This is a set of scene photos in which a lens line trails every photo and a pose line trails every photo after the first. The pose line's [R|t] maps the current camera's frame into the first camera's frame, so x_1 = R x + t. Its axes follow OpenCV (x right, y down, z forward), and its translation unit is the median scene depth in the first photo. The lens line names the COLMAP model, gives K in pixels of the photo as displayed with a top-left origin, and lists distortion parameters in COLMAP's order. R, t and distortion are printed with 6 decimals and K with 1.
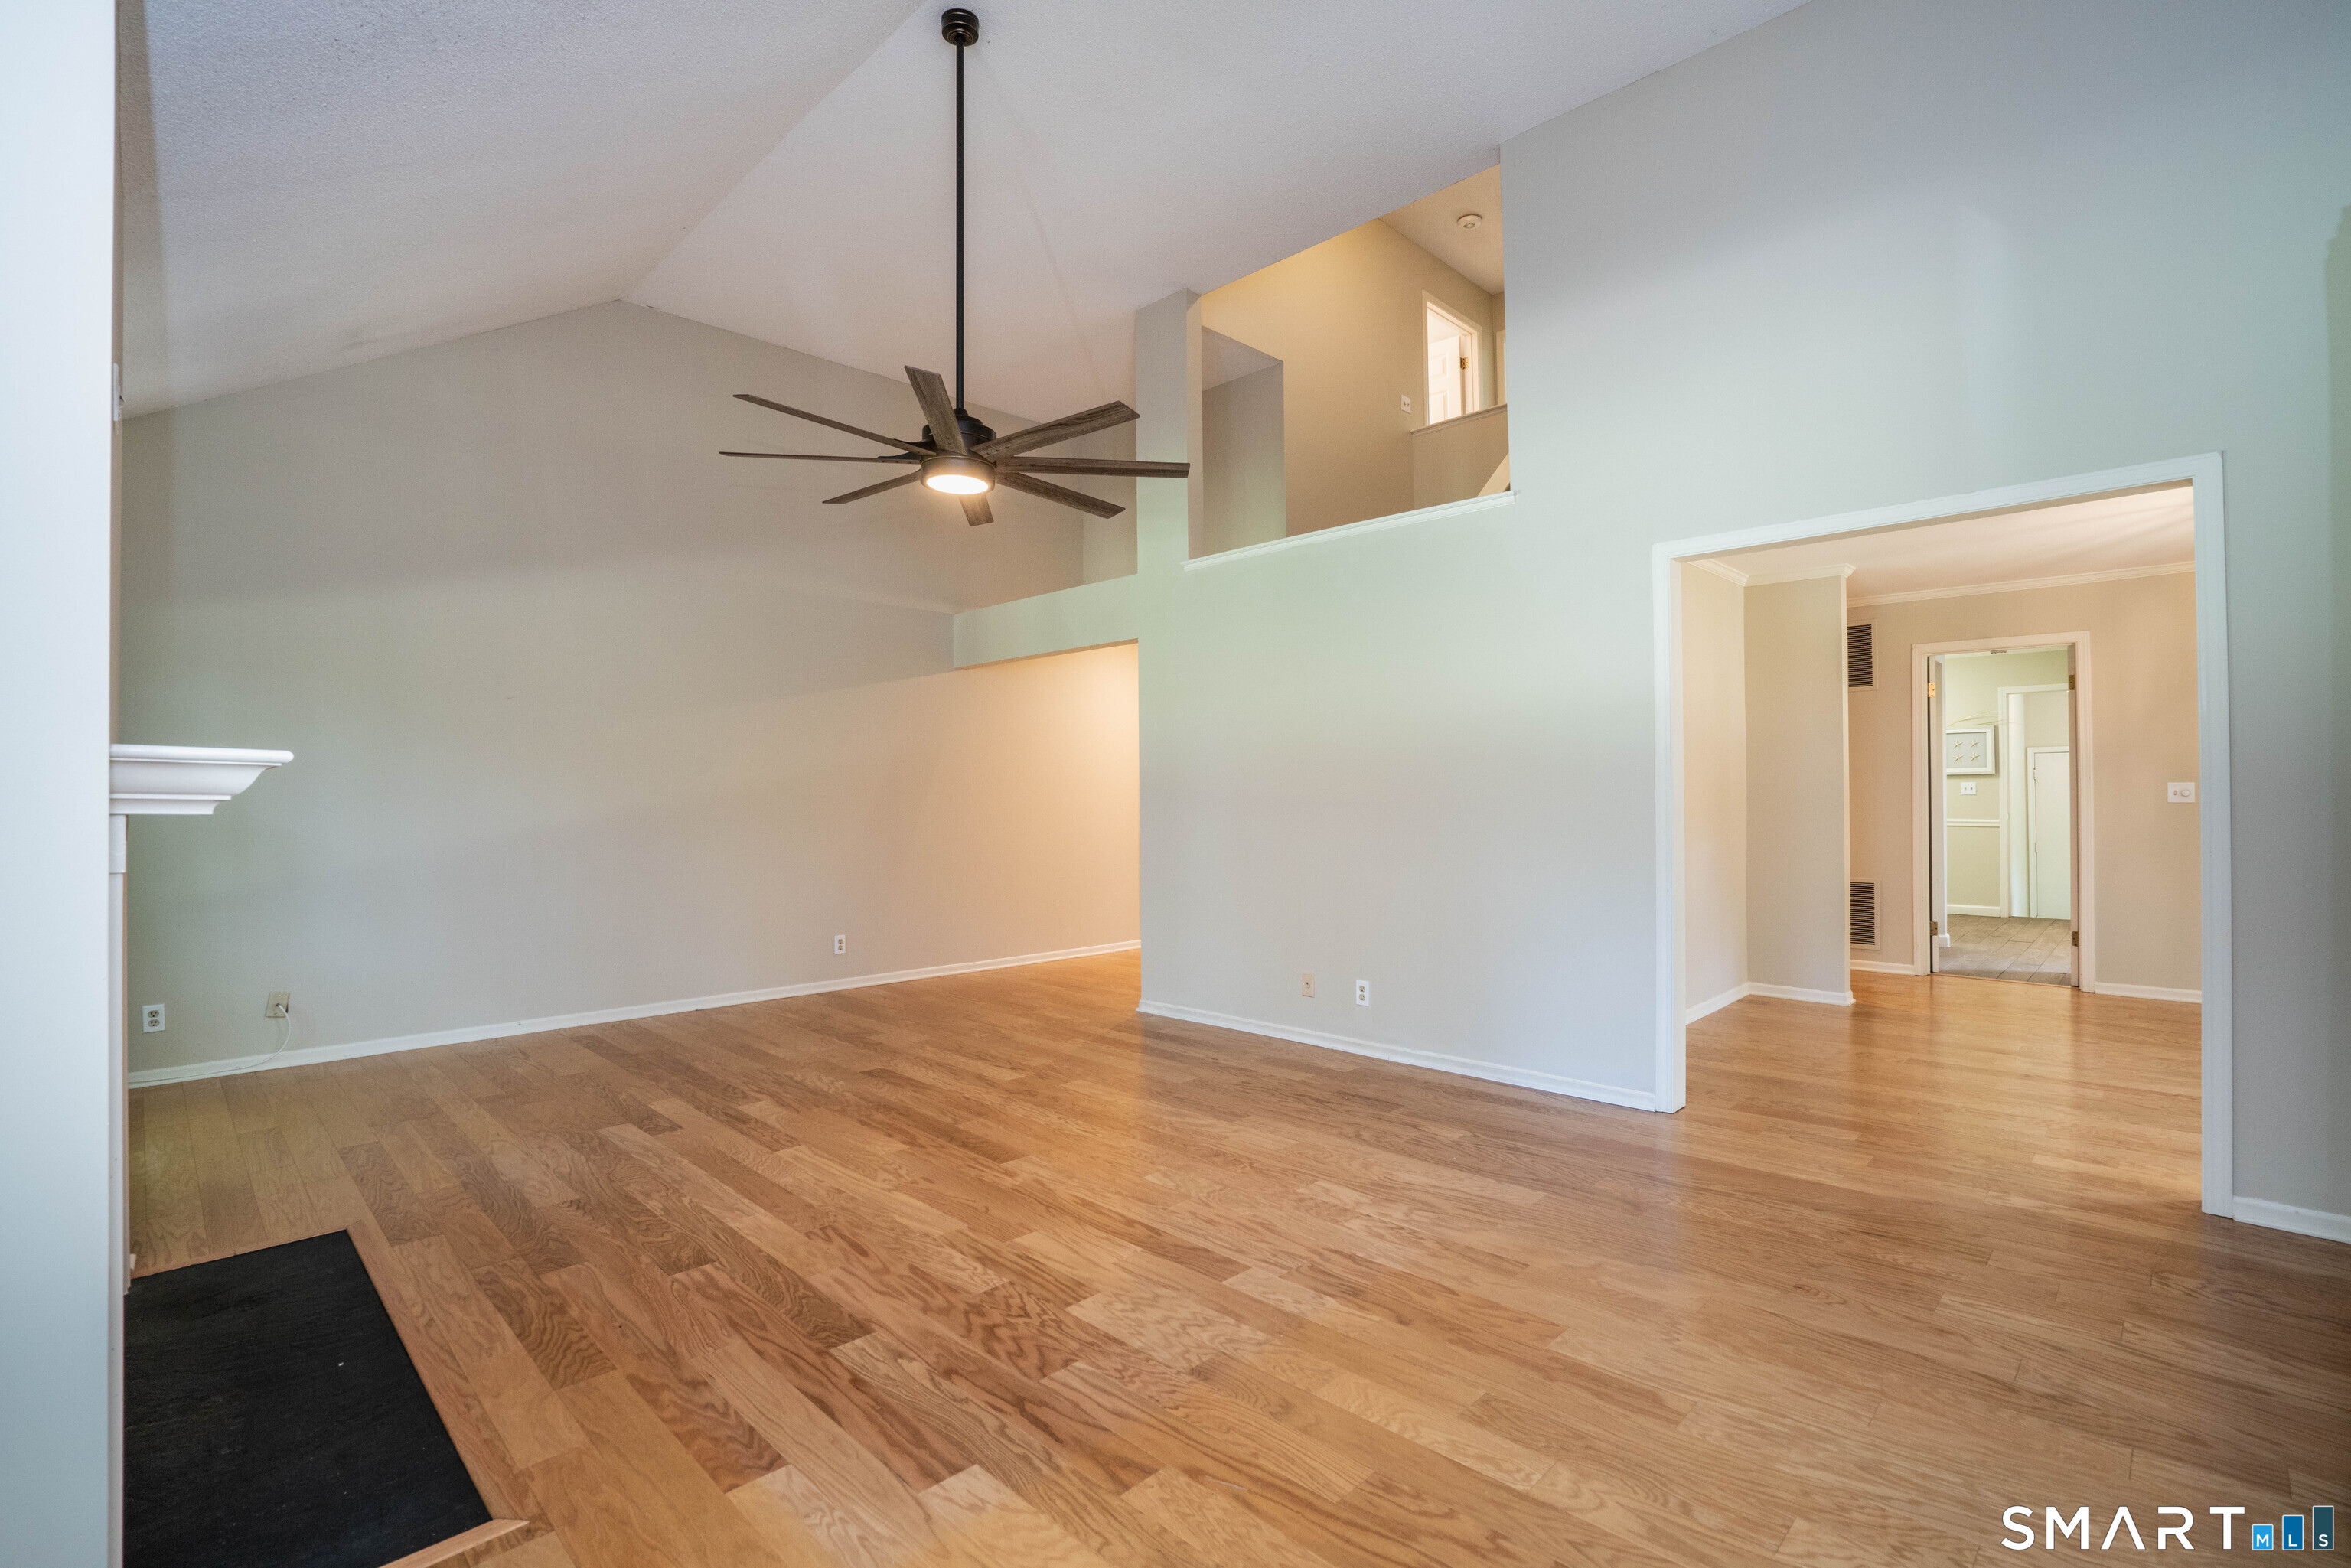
lens RADIAL K [[1109.2, 0, 1183.5], [0, 1109.2, 786.2], [0, 0, 1]] dist [-0.051666, 0.019876]
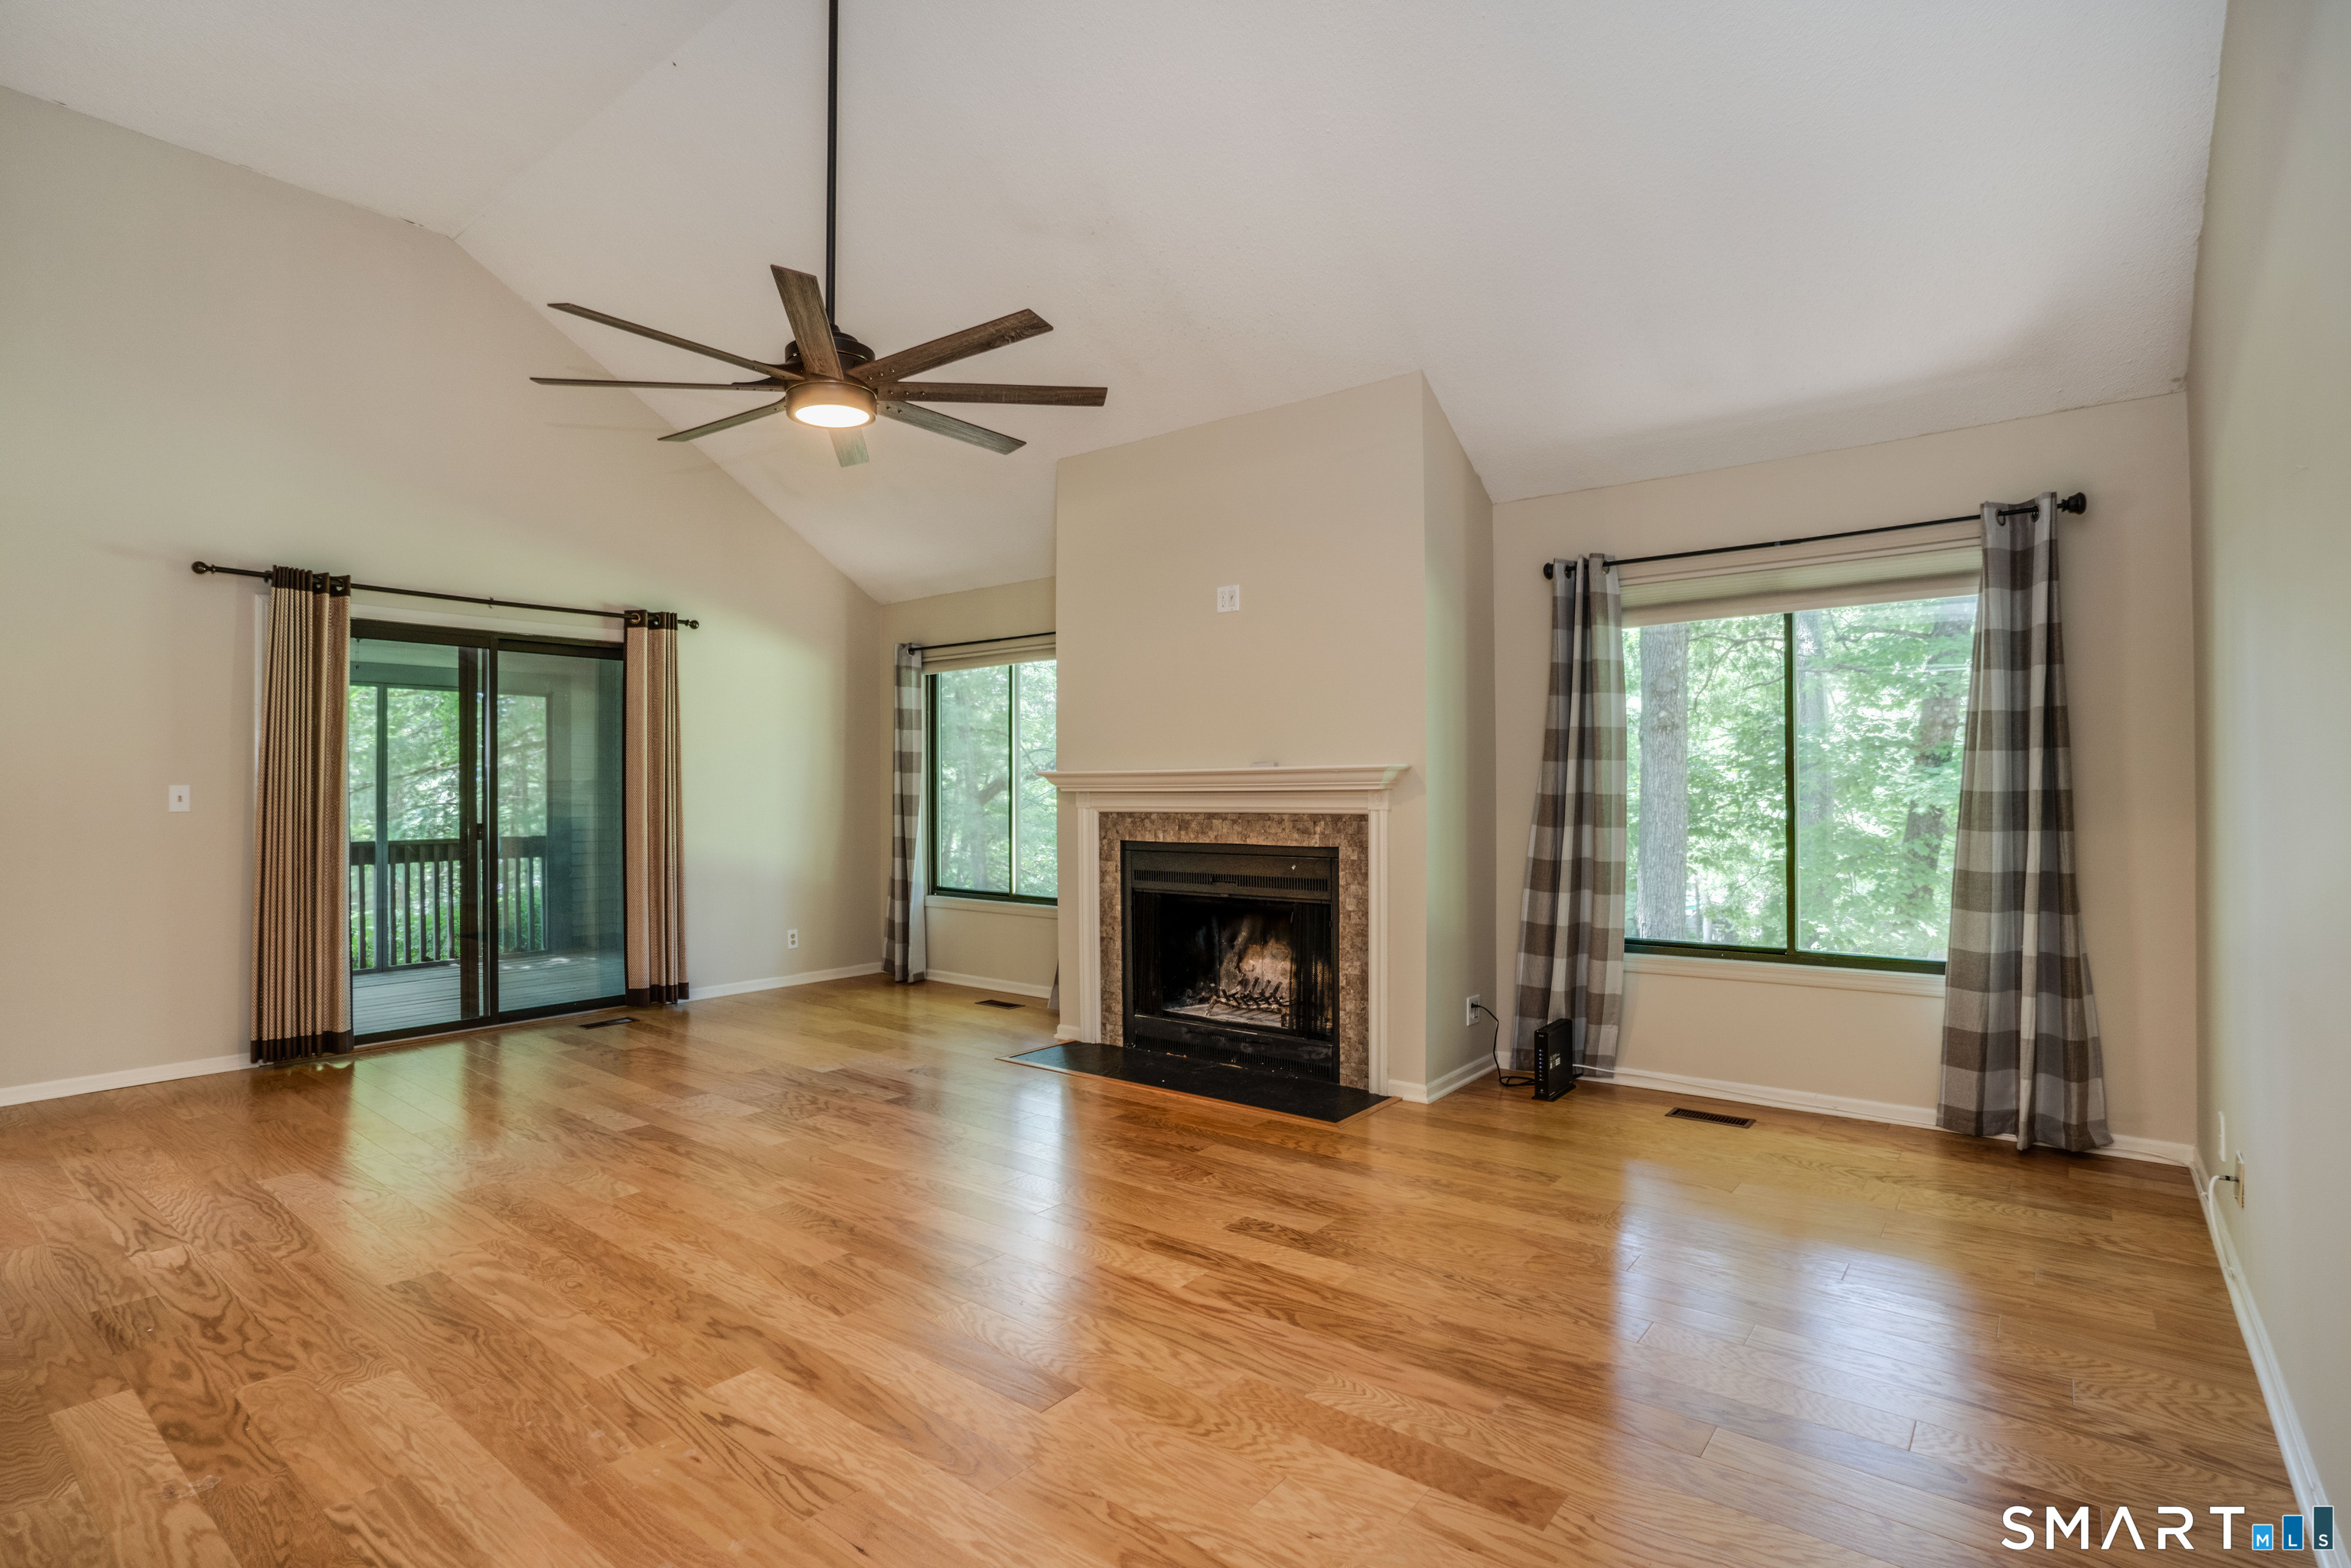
lens RADIAL K [[1109.2, 0, 1183.5], [0, 1109.2, 786.2], [0, 0, 1]] dist [-0.051666, 0.019876]
pose [[-0.991876, 0.013595, -0.126477, -0.391622], [0.015020, 0.999834, -0.010327, 0.021667], [0.126315, -0.012143, -0.991916, 2.018058]]
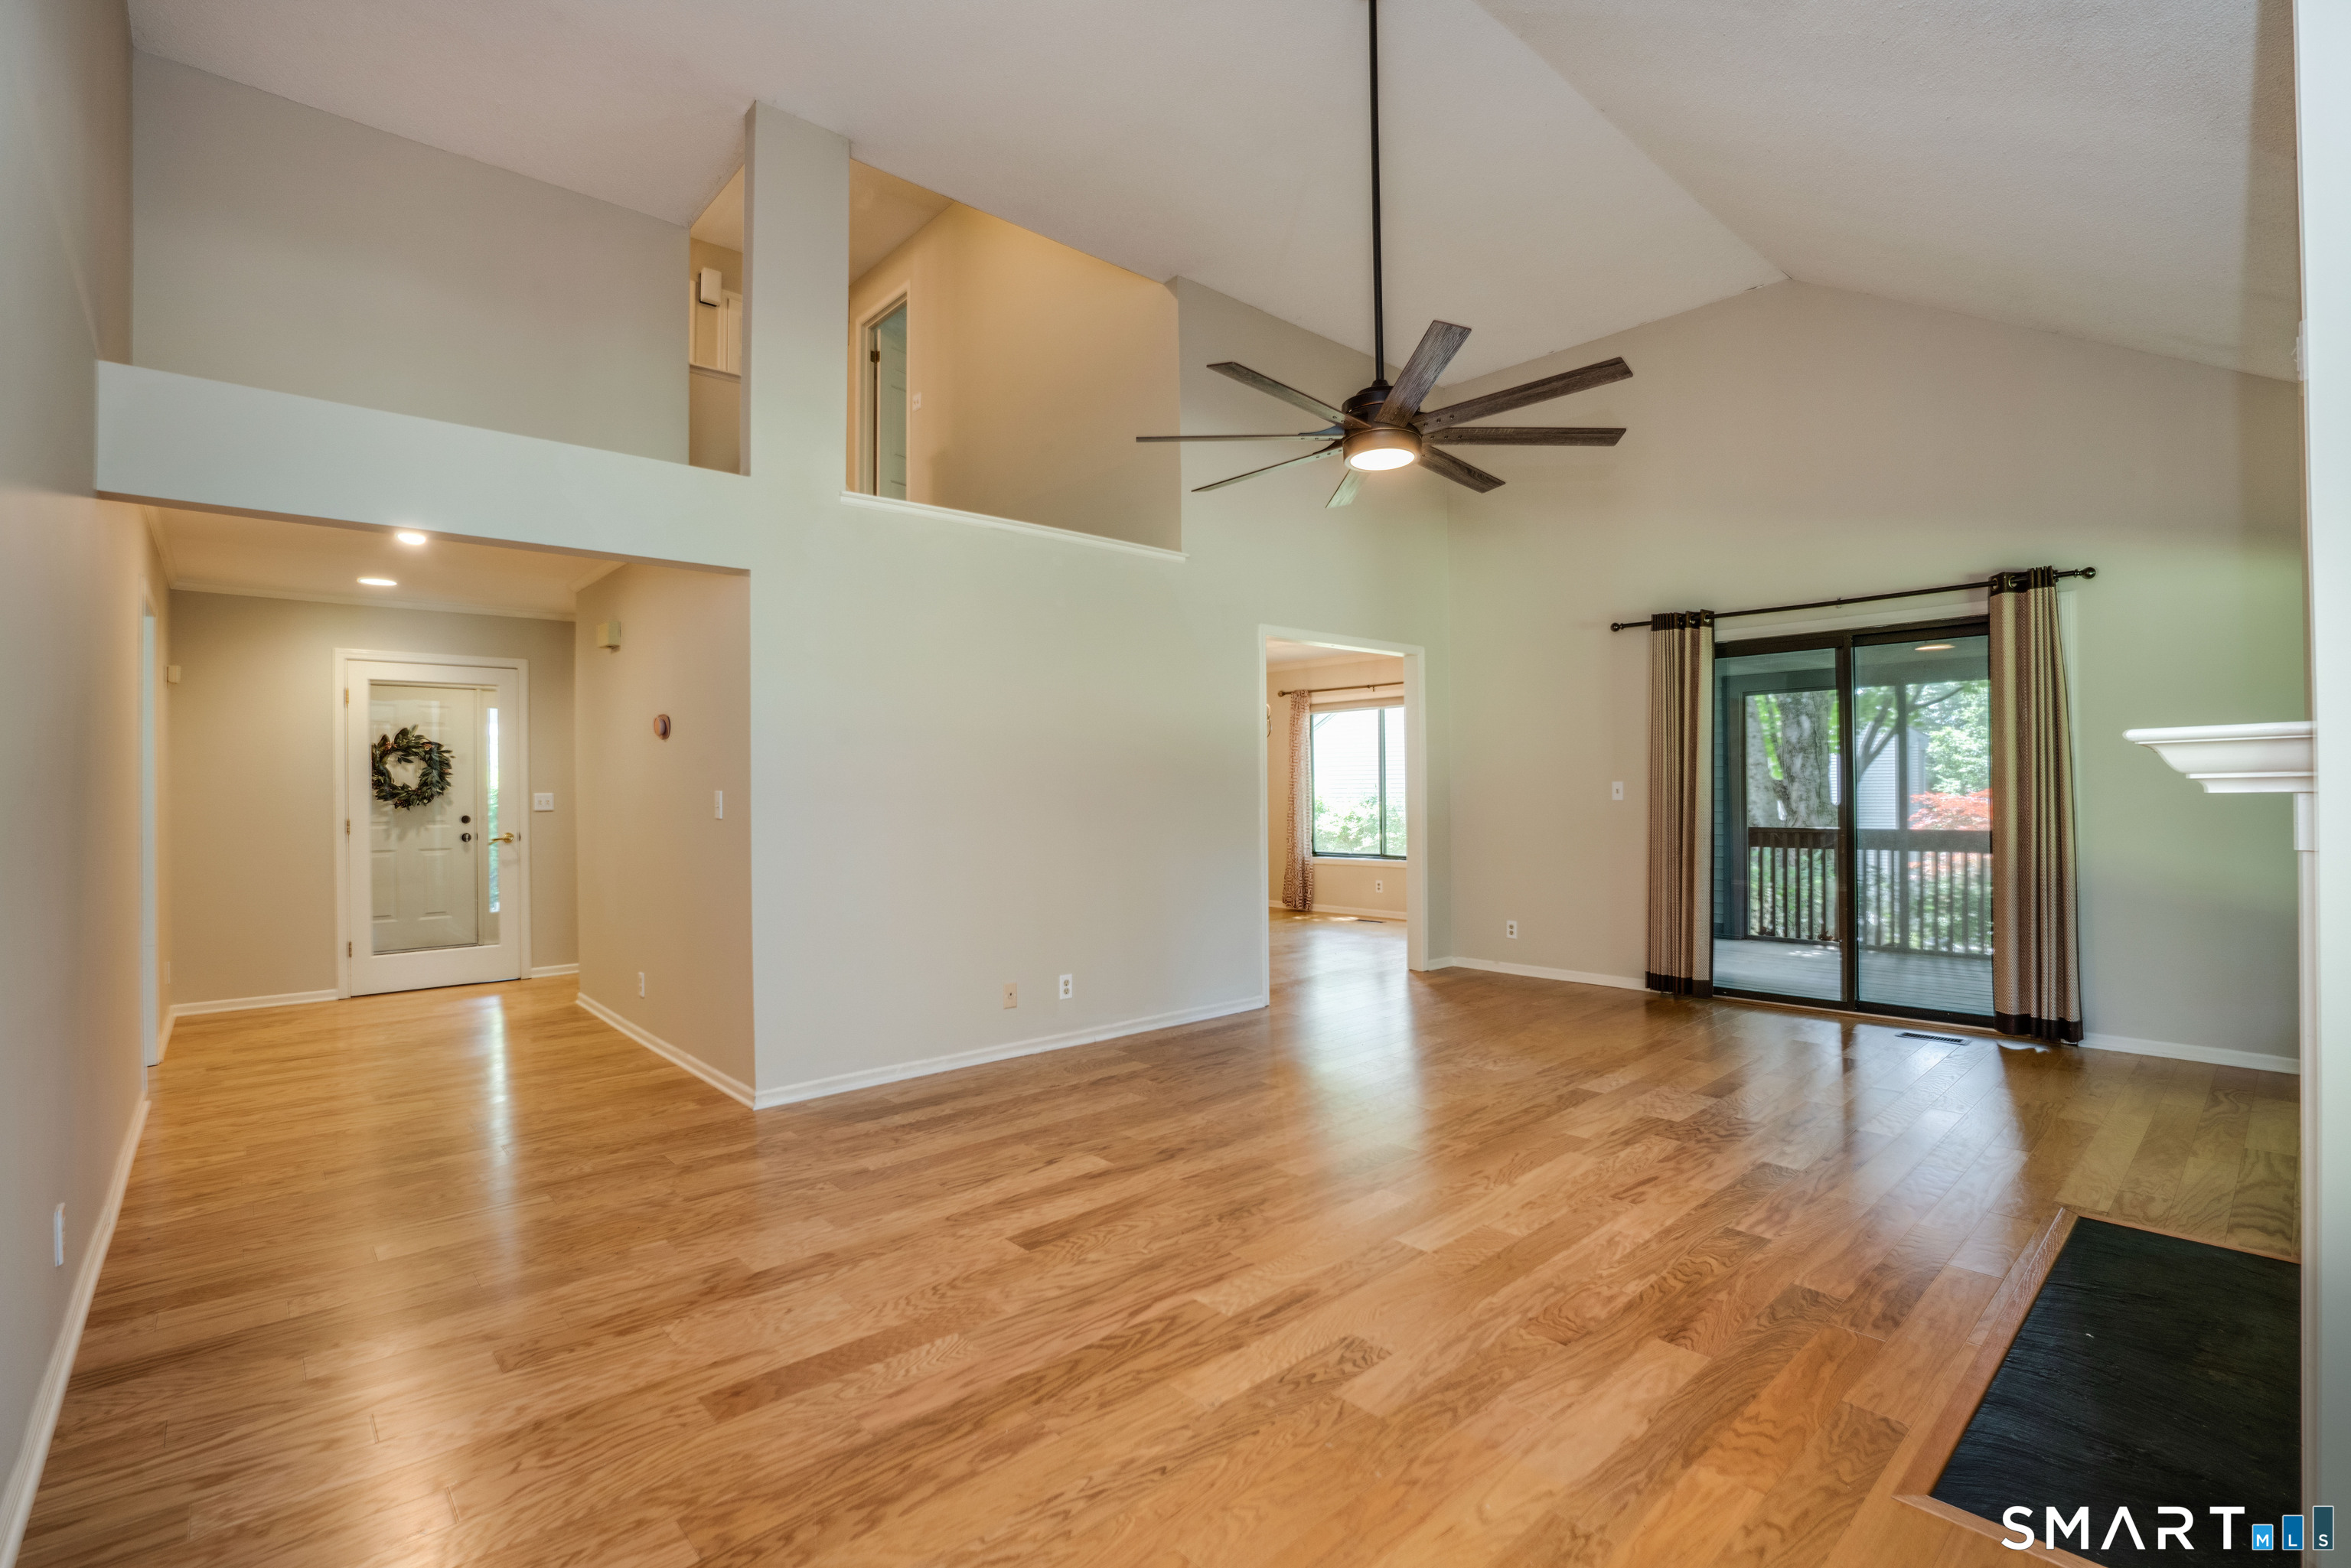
lens RADIAL K [[1072.0, 0, 1199.9], [0, 1072.0, 788.5], [0, 0, 1]] dist [-0.042626, 0.001109]
pose [[0.017635, 0.012400, 0.999768, -1.212902], [0.002781, 0.999919, -0.012451, 0.020666], [-0.999841, 0.003000, 0.017599, 1.240017]]
